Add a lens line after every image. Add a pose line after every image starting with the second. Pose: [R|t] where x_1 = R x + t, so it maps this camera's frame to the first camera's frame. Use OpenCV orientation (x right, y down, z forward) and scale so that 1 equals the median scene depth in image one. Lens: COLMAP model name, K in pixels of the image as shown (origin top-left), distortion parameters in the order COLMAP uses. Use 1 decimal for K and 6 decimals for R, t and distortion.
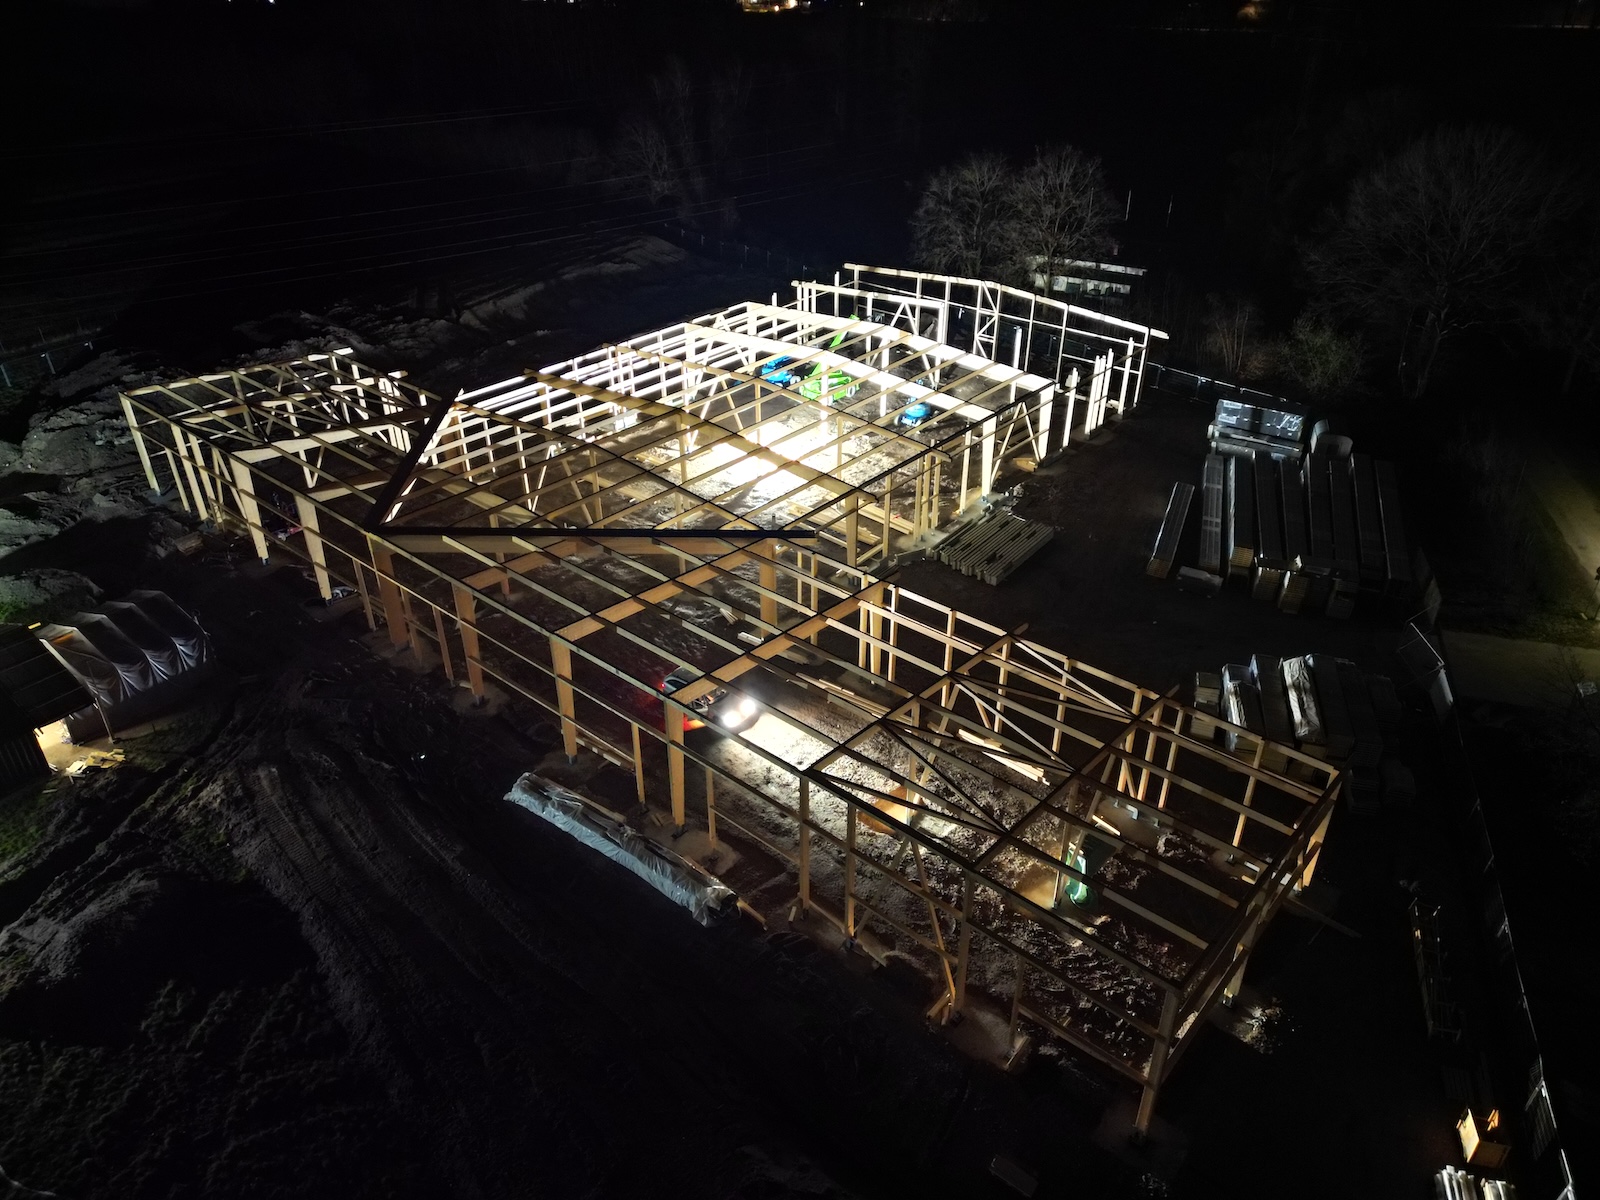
lens RADIAL K [[1133.0, 0, 800.0], [0, 1133.0, 600.0], [0, 0, 1]] dist [0.079307, -0.084638]
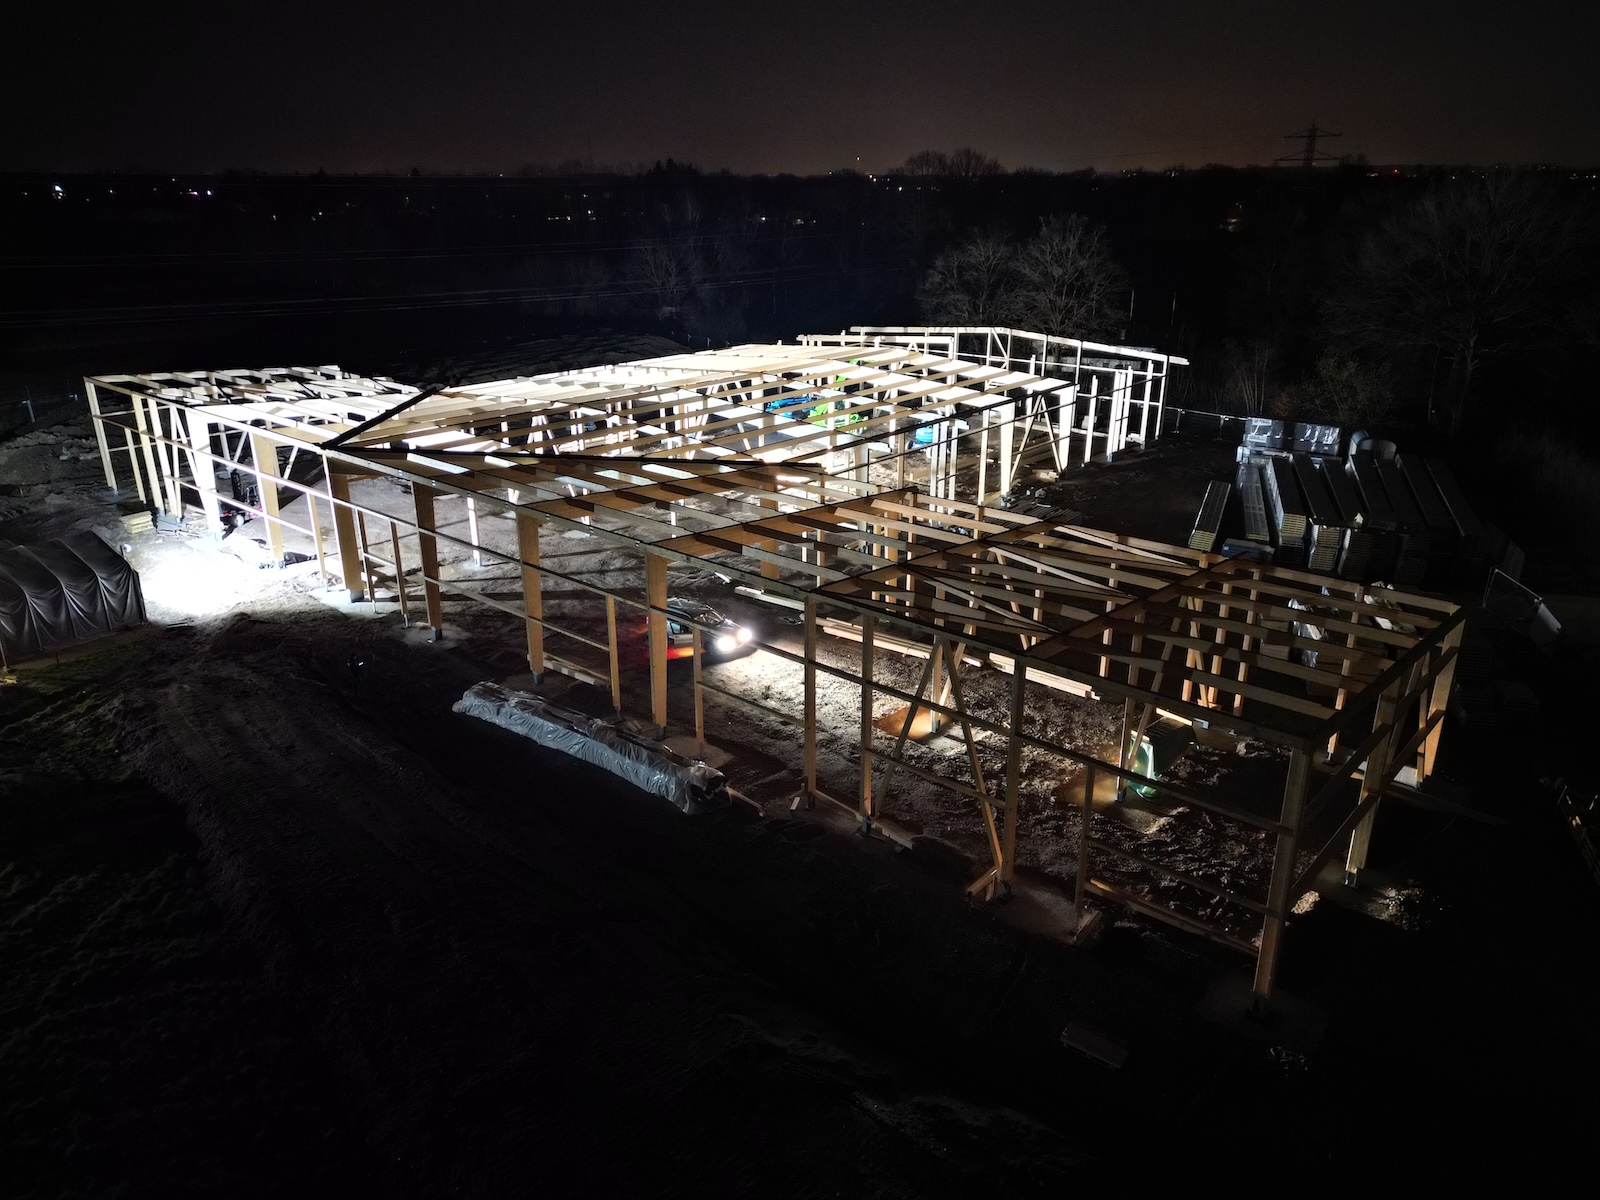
lens RADIAL K [[1133.0, 0, 800.0], [0, 1133.0, 600.0], [0, 0, 1]] dist [0.079307, -0.084638]
pose [[0.999988, 0.002986, -0.003864, -0.000395], [-0.003703, 0.979499, -0.201413, 0.259100], [0.003183, 0.201425, 0.979499, 0.156270]]
